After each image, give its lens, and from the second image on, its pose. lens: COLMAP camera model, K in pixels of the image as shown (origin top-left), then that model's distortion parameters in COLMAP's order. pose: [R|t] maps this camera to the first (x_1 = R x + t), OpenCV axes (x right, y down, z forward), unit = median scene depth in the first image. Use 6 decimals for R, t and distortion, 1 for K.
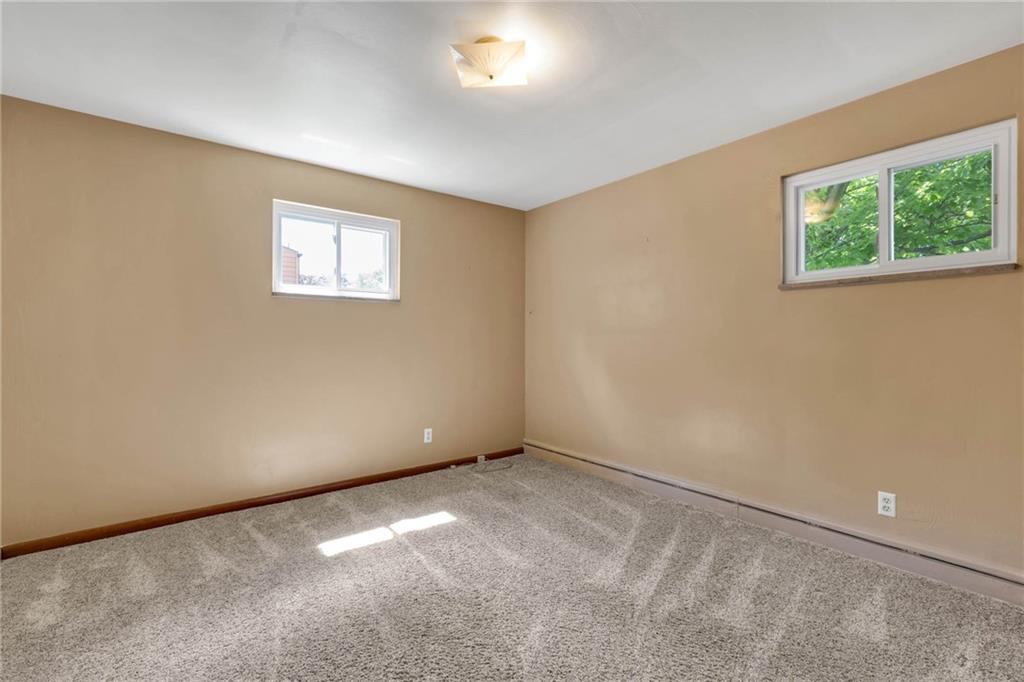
lens RADIAL K [[457.6, 0, 510.2], [0, 457.6, 334.0], [0, 0, 1]] dist [0.001189, 0.000290]
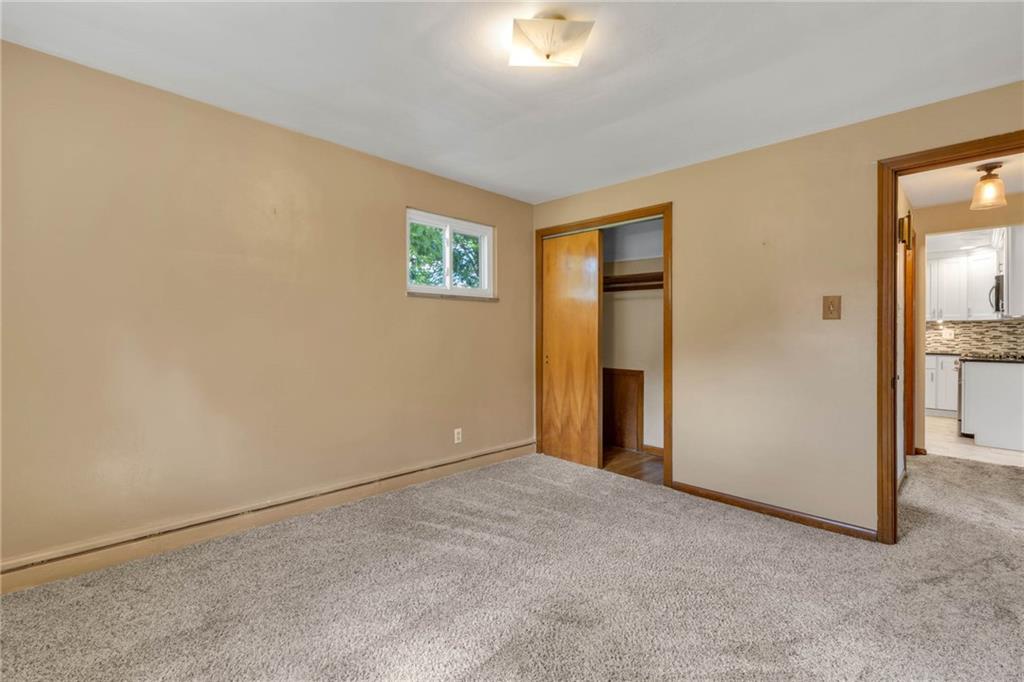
lens RADIAL K [[457.6, 0, 510.2], [0, 457.6, 334.0], [0, 0, 1]] dist [0.001189, 0.000290]
pose [[-0.104204, -0.006192, 0.994537, -0.750339], [-0.015127, 0.999875, 0.004641, -0.001196], [-0.994441, -0.014560, -0.104285, 0.914982]]
